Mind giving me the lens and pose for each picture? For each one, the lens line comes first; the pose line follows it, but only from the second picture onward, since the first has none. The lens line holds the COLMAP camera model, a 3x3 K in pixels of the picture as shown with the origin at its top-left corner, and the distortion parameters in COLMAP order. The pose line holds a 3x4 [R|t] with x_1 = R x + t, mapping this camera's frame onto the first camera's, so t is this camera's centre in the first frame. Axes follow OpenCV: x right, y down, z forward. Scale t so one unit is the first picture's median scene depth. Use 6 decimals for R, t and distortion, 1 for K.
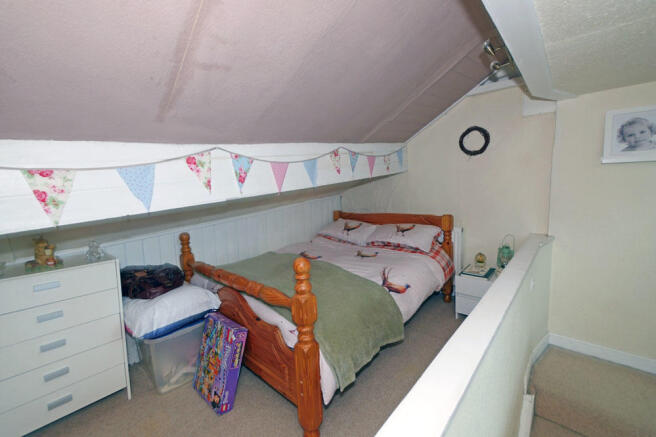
lens RADIAL K [[278.3, 0, 328.6], [0, 278.3, 218.9], [0, 0, 1]] dist [-0.000416, 0.000132]
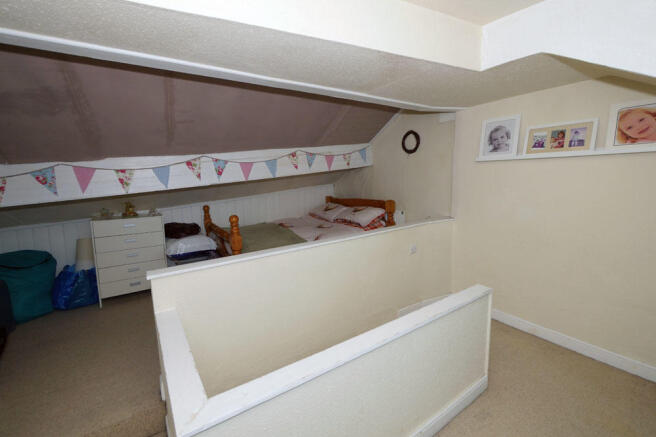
lens RADIAL K [[278.3, 0, 329.5], [0, 278.3, 217.7], [0, 0, 1]] dist [-0.000416, 0.000132]
pose [[0.967310, 0.044600, -0.249644, 0.677248], [-0.036395, 0.998638, 0.037388, 0.041075], [0.250971, -0.027080, 0.967616, -0.450616]]
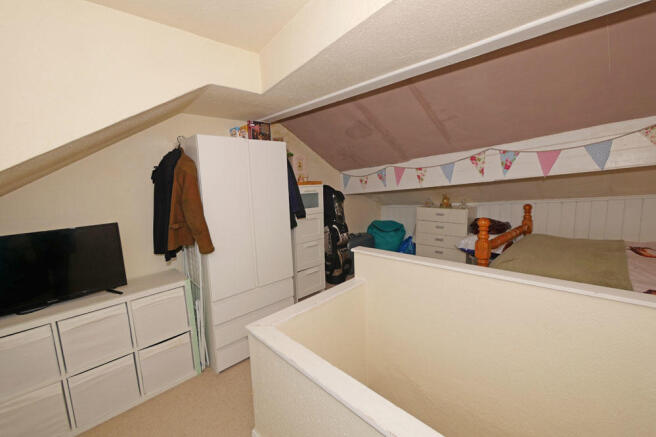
lens RADIAL K [[278.3, 0, 328.2], [0, 278.3, 214.2], [0, 0, 1]] dist [-0.000416, 0.000132]
pose [[-0.079433, 0.154826, -0.984743, 1.039537], [-0.080254, 0.983665, 0.161130, -0.048557], [0.993604, 0.091829, -0.065710, 0.148786]]
